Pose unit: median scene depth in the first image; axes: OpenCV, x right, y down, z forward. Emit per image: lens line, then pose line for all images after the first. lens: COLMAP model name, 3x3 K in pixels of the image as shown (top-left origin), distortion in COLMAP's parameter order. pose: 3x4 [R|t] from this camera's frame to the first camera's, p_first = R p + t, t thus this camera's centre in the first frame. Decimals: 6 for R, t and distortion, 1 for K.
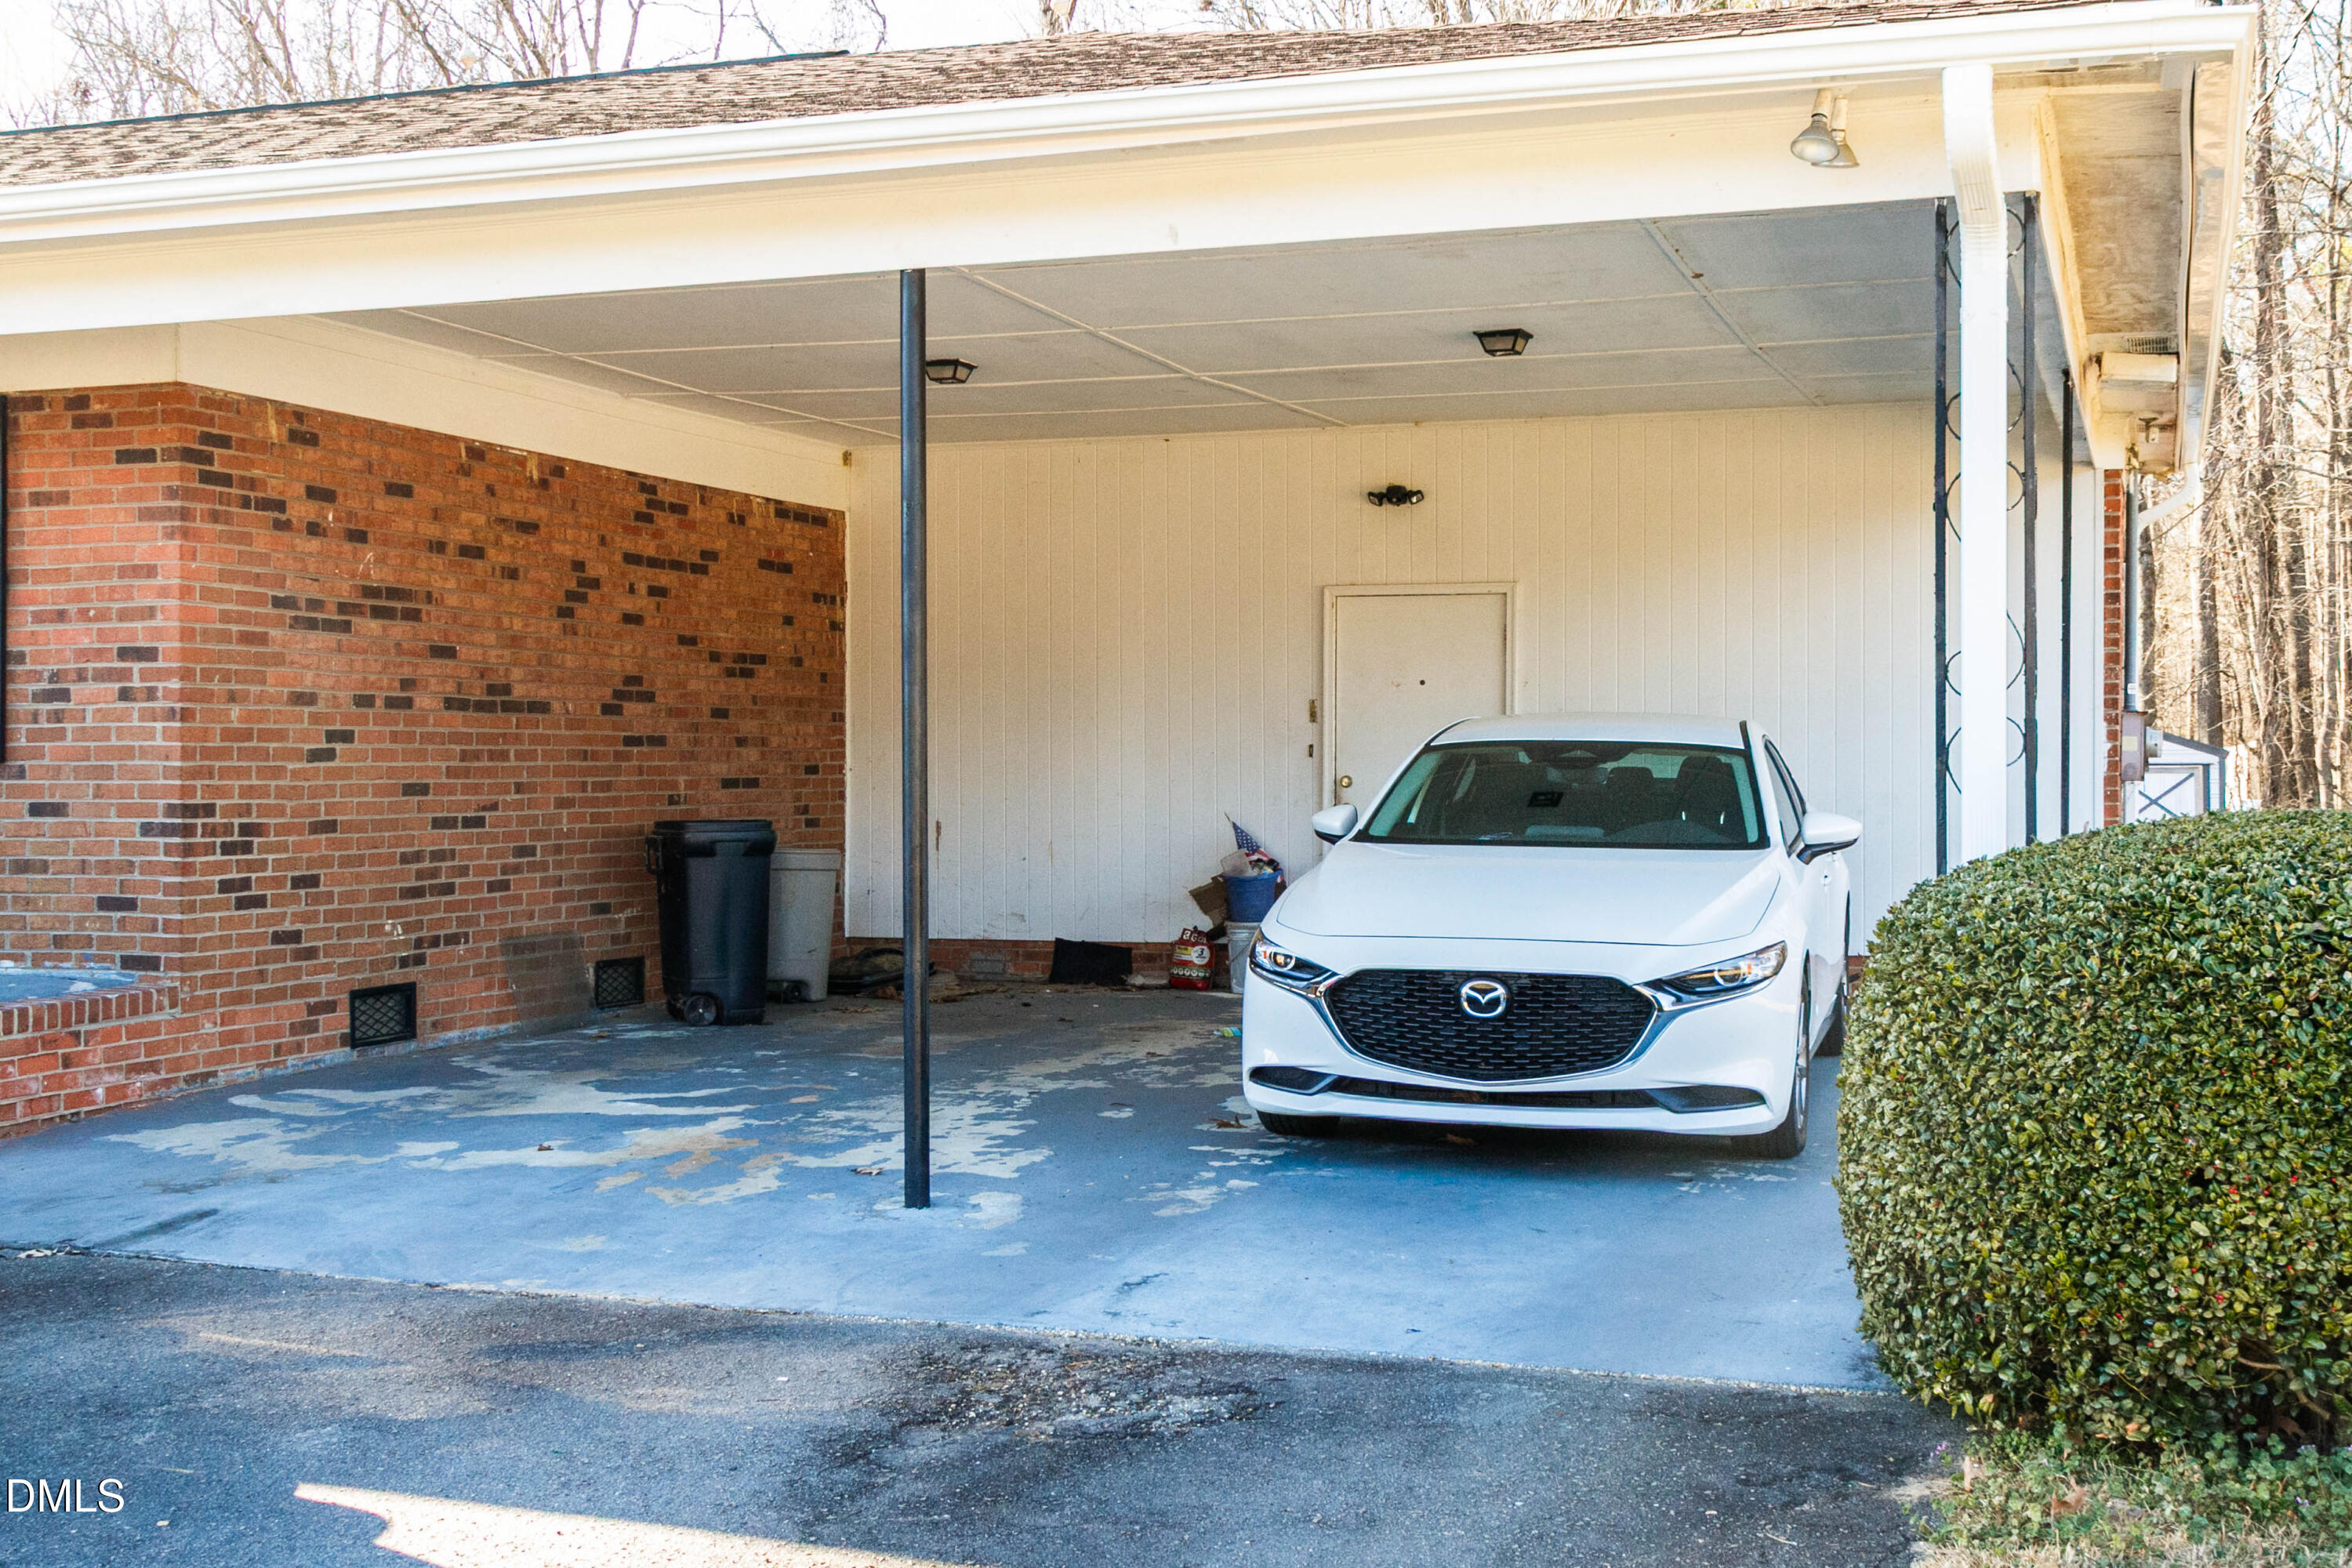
lens RADIAL K [[2776.0, 0, 1176.3], [0, 2776.0, 779.5], [0, 0, 1]] dist [0.019598, 0.000000]
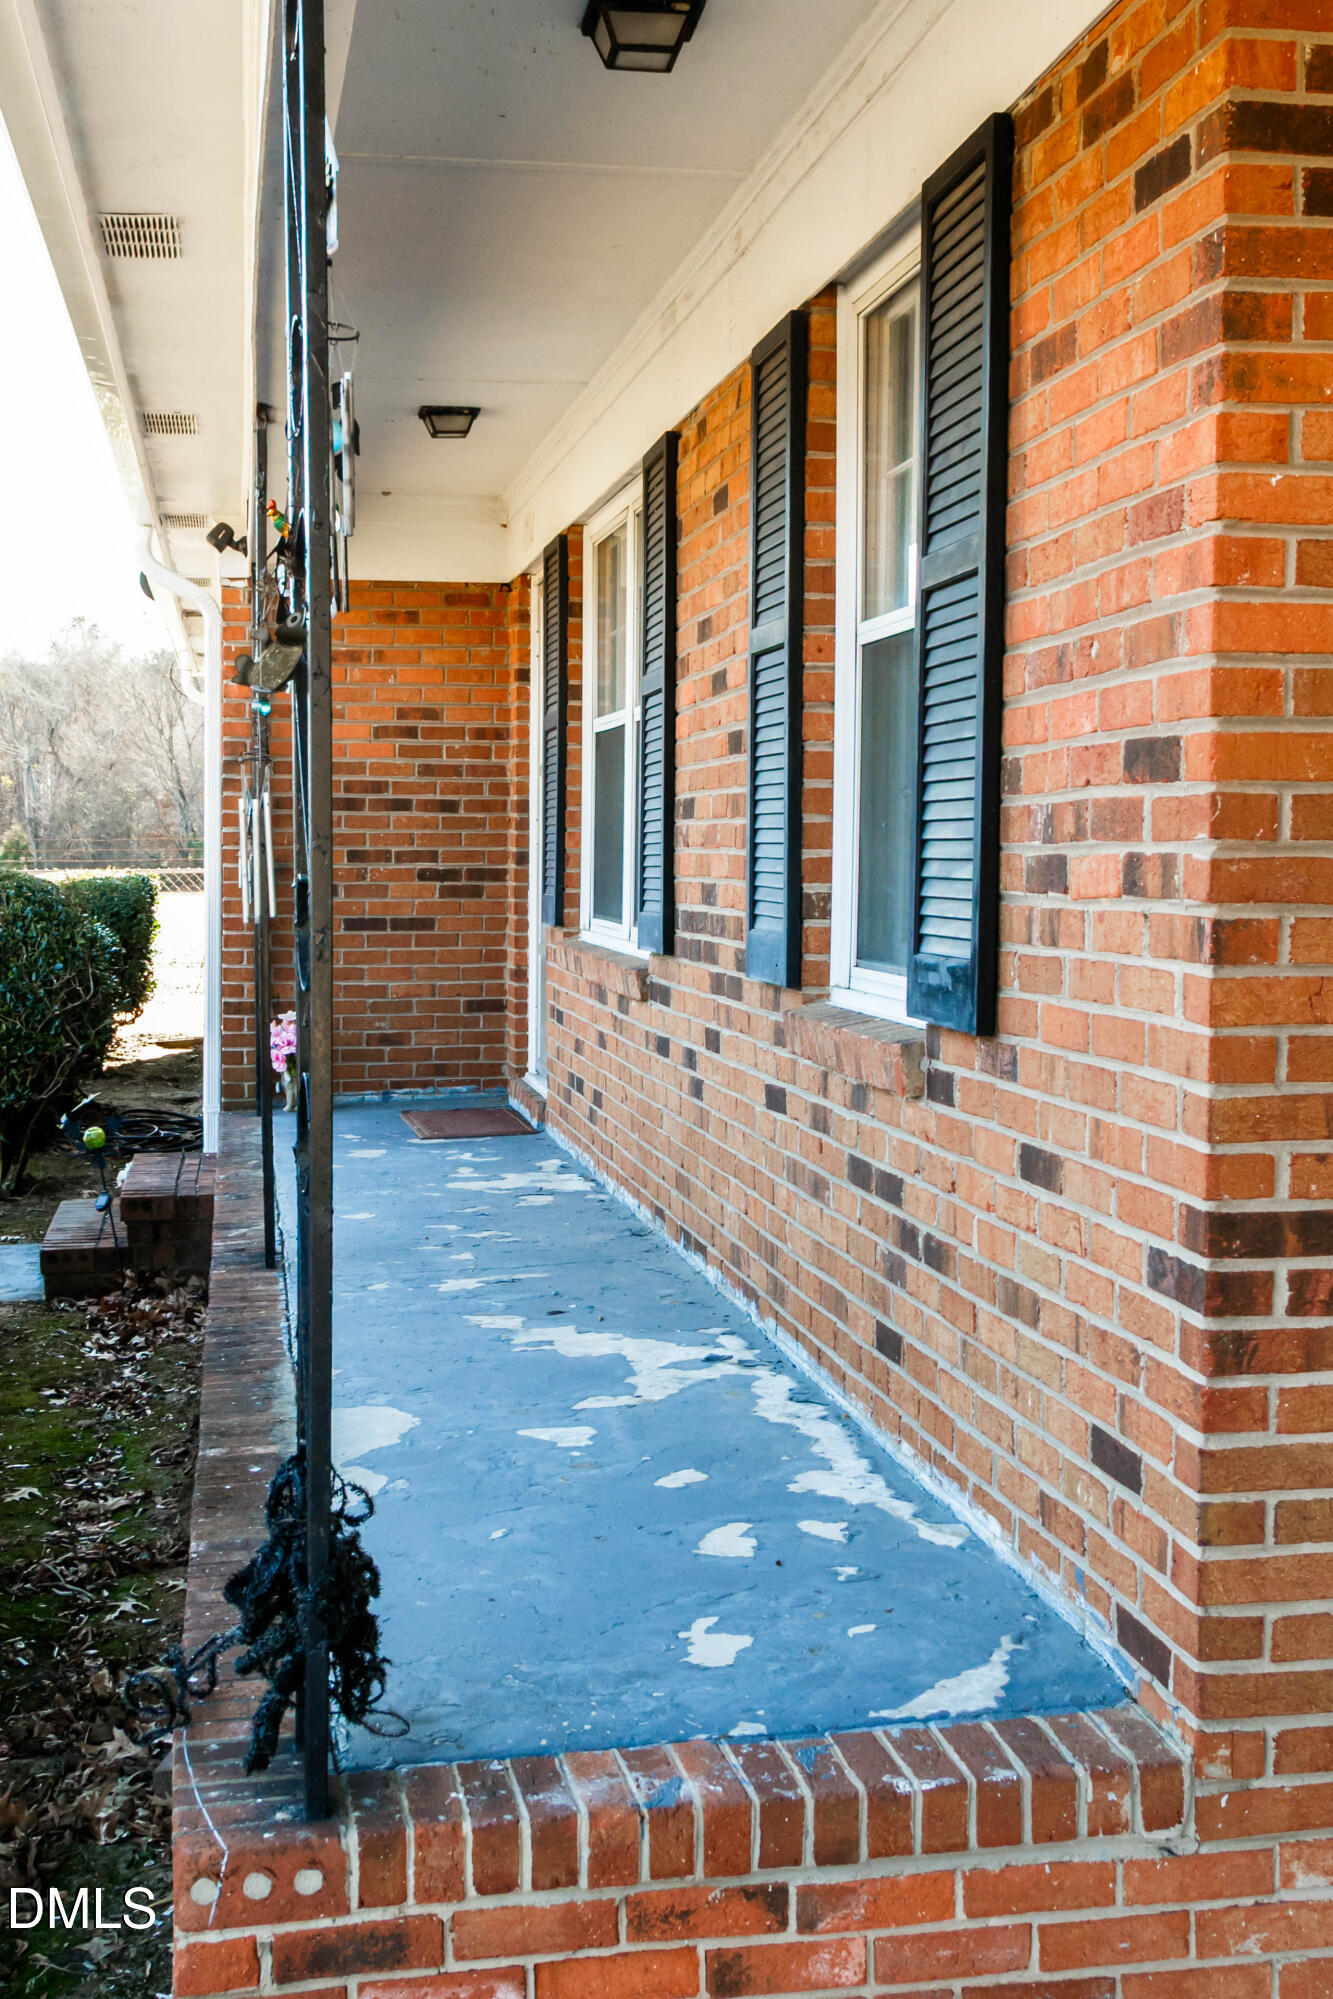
lens RADIAL K [[2359.3, 0, 669.1], [0, 2359.3, 987.4], [0, 0, 1]] dist [0.019598, 0.000000]
pose [[0.495543, 0.049223, -0.867187, -0.150558], [-0.002889, 0.998481, 0.055025, -0.033481], [0.868578, -0.024762, 0.494933, 0.817486]]
